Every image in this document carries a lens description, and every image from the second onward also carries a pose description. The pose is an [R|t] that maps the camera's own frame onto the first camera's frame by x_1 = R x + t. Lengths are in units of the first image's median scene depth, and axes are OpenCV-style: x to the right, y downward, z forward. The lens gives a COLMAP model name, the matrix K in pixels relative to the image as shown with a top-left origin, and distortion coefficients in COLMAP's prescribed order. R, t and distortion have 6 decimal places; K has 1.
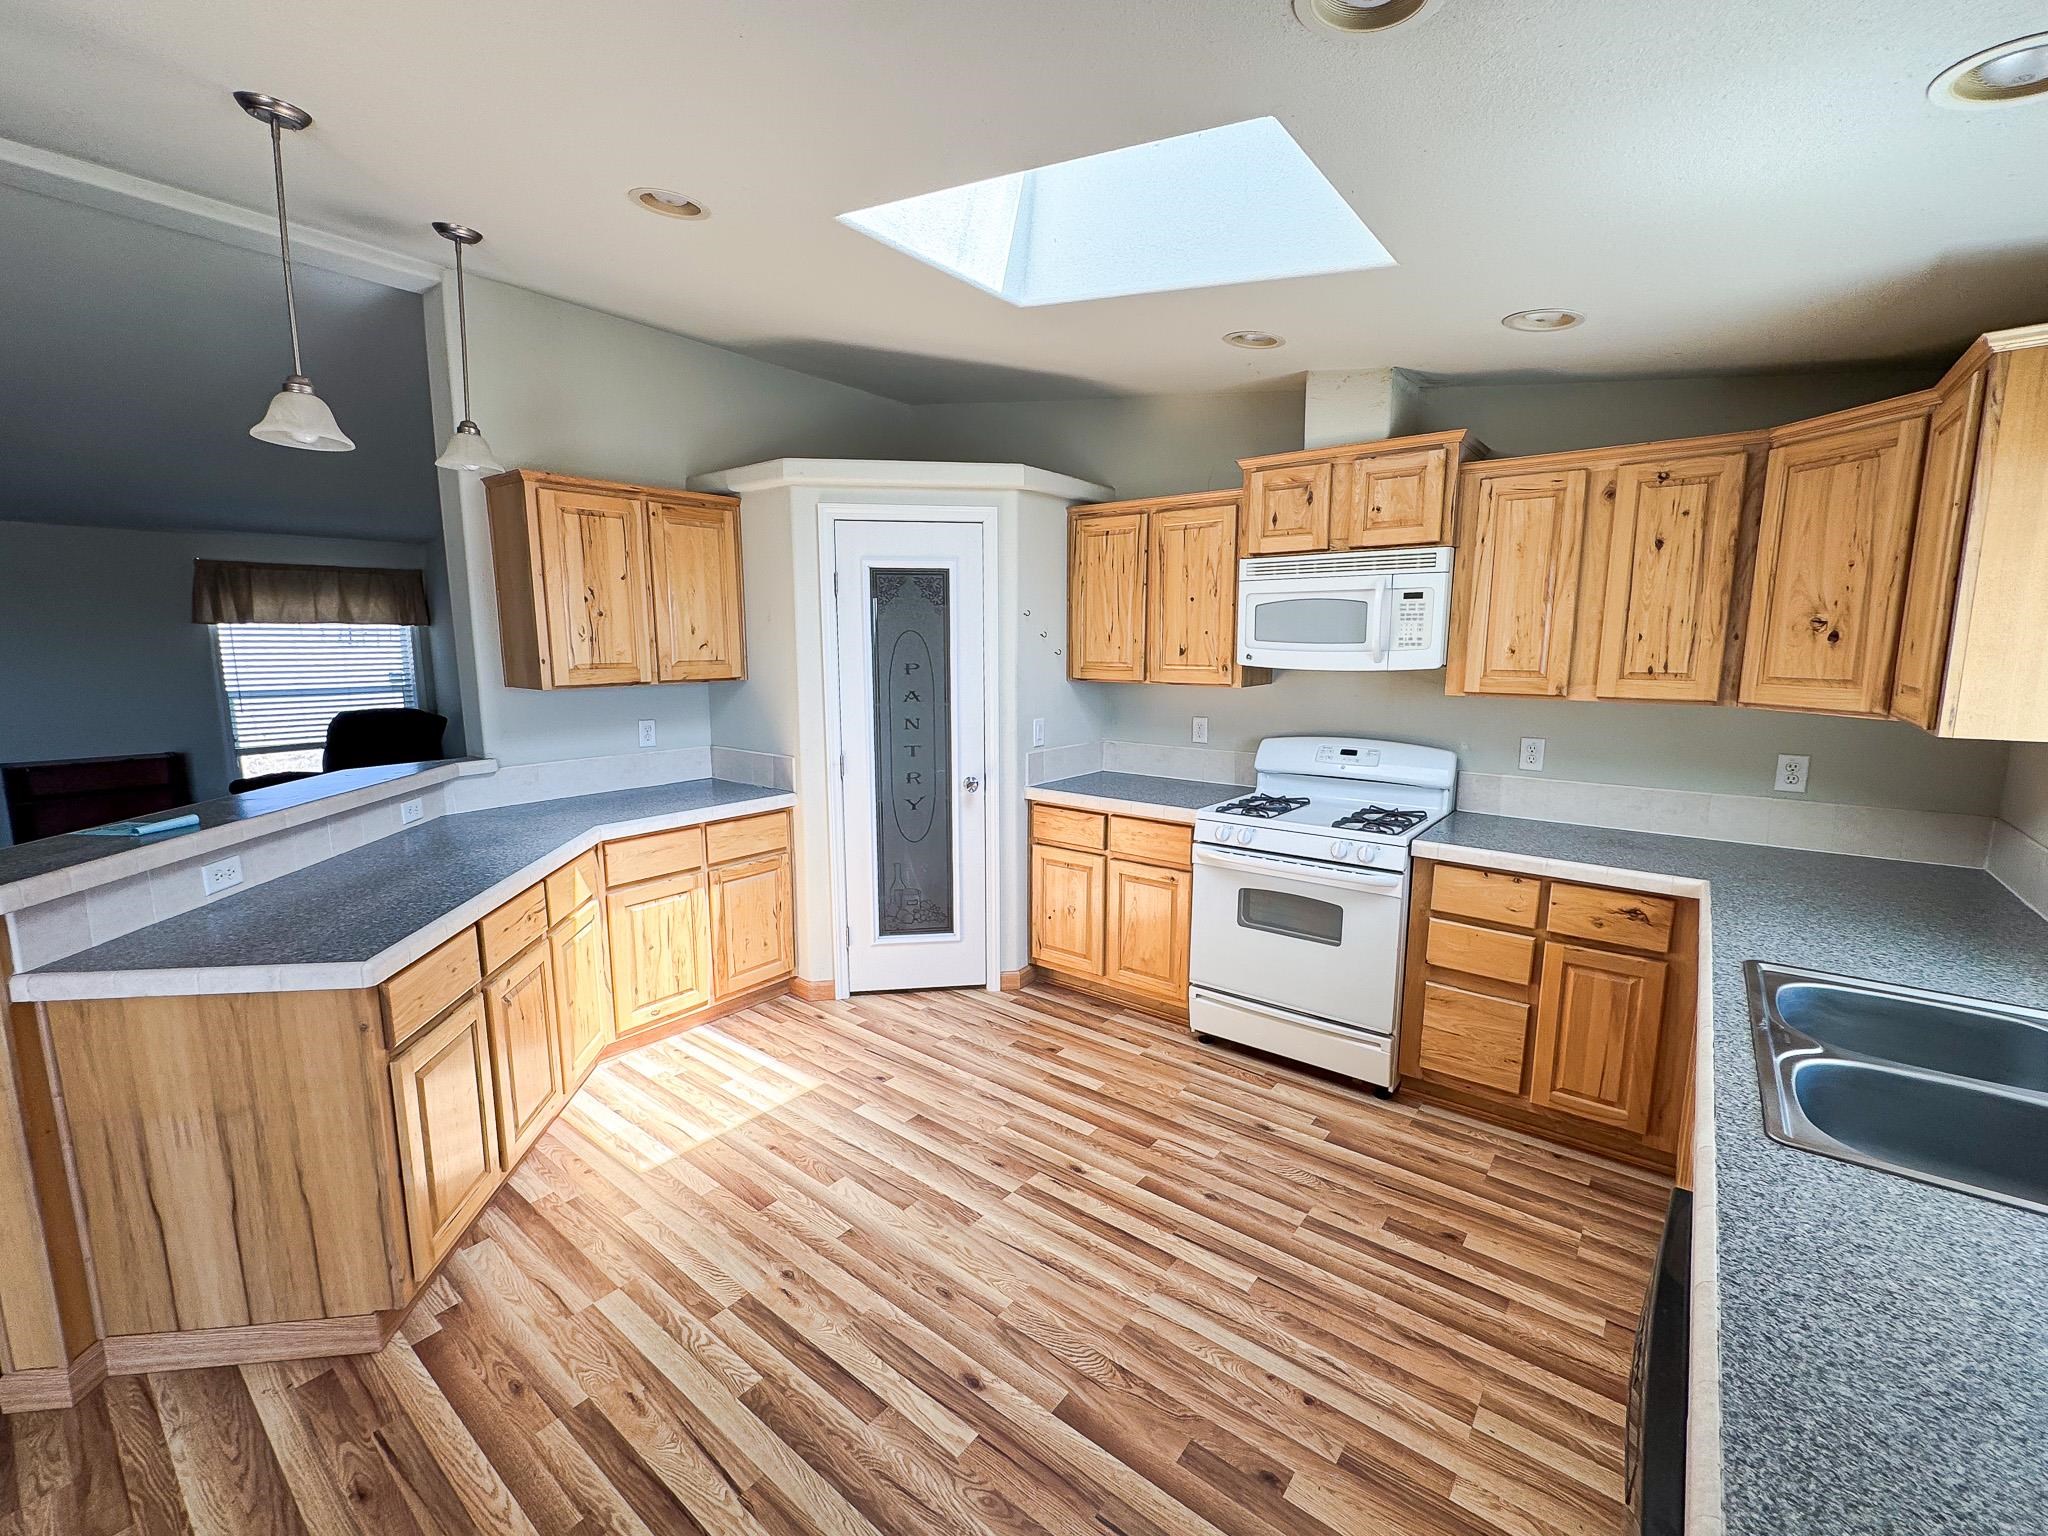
lens RADIAL K [[858.5, 0, 1024.0], [0, 858.5, 768.0], [0, 0, 1]] dist [-0.001182, -0.000139]
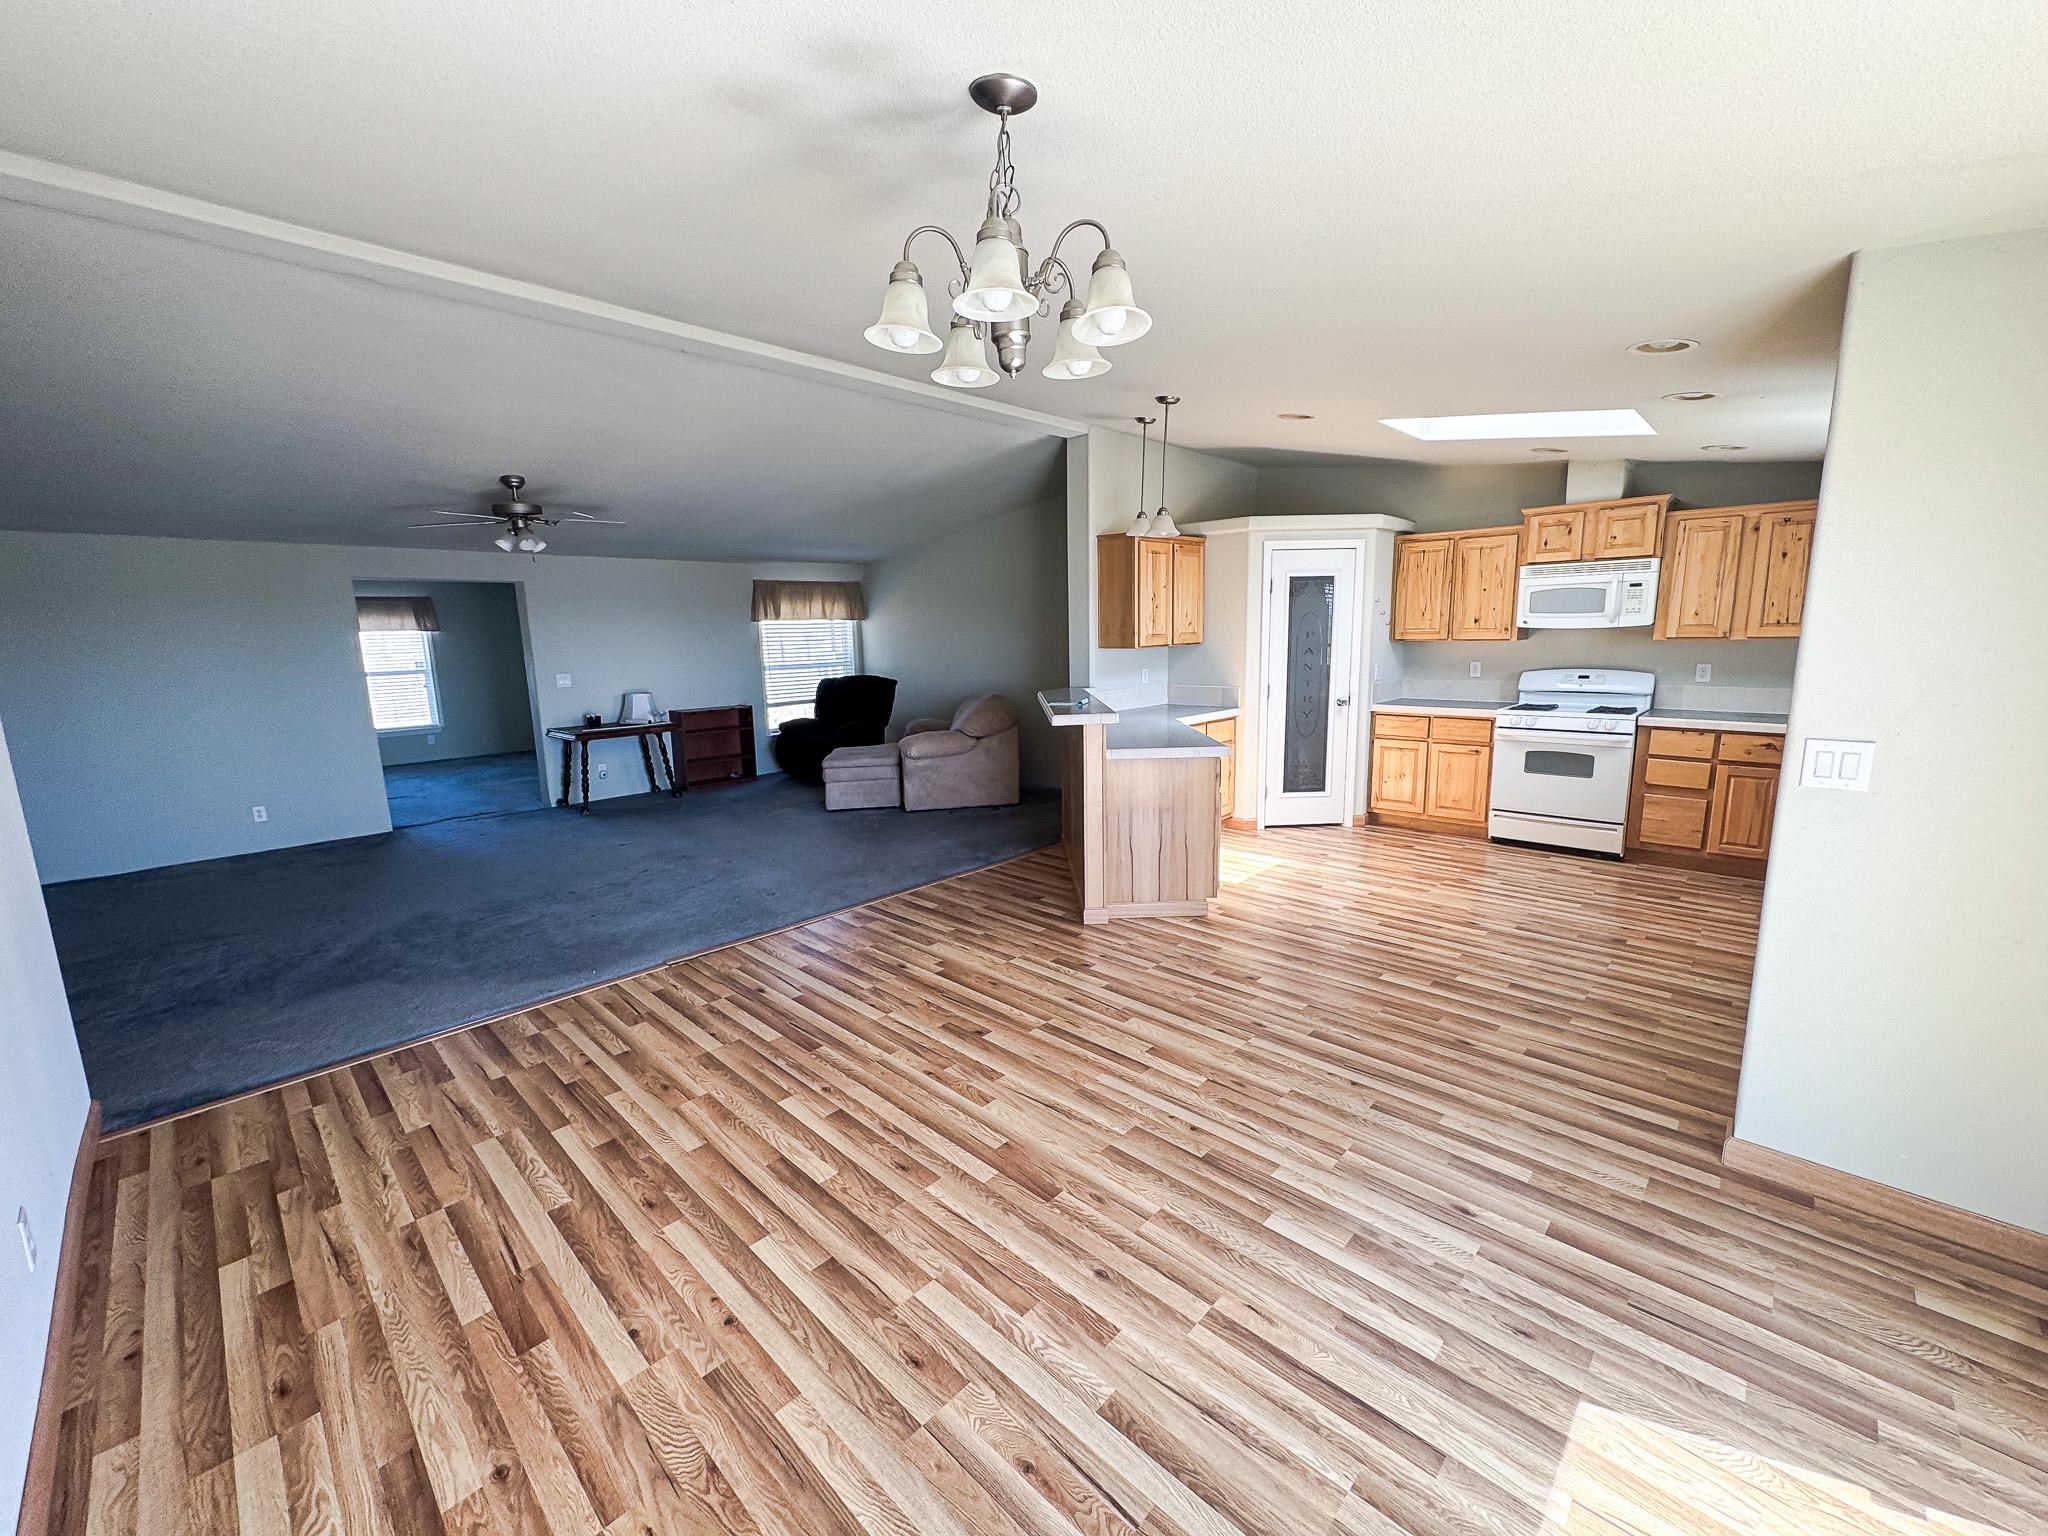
lens RADIAL K [[819.0, 0, 1024.0], [0, 819.0, 768.0], [0, 0, 1]] dist [-0.000526, 0.000051]
pose [[0.995315, -0.006641, -0.096458, -0.664461], [0.008711, 0.999741, 0.021049, 0.137212], [0.096293, -0.021791, 0.995114, -0.849779]]
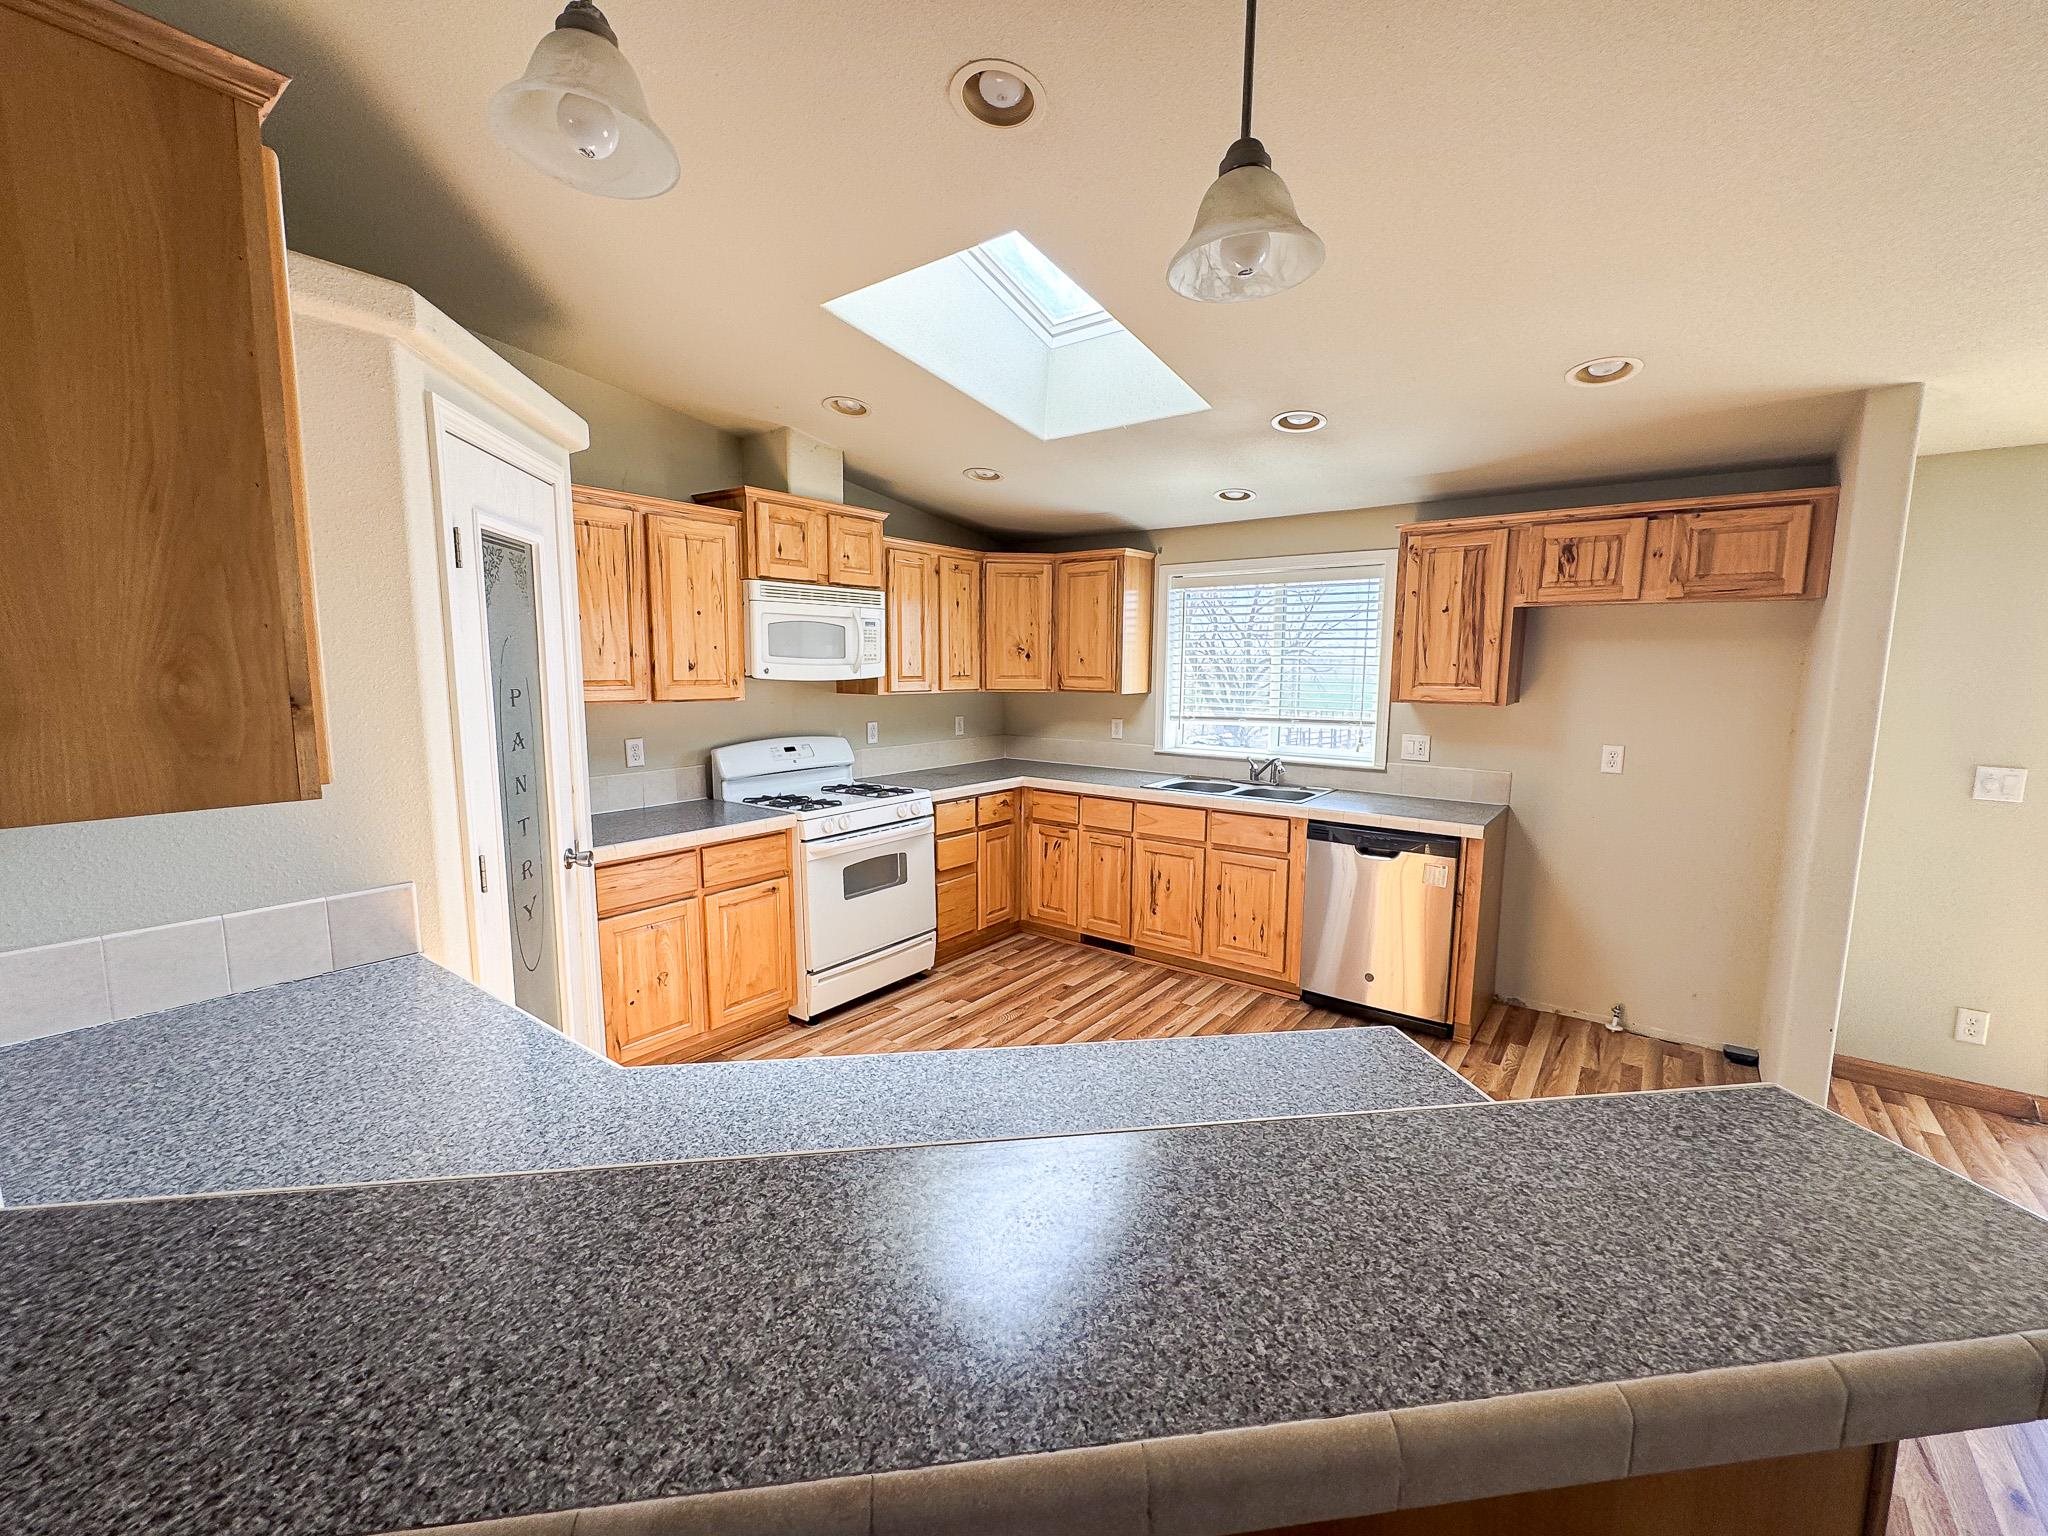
lens RADIAL K [[850.3, 0, 1024.0], [0, 850.3, 768.0], [0, 0, 1]] dist [-0.000553, -0.000174]
pose [[-0.015700, -0.125755, 0.991937, -0.929079], [0.142726, 0.981618, 0.126706, -0.110510], [-0.989638, 0.143565, 0.002537, 0.778031]]
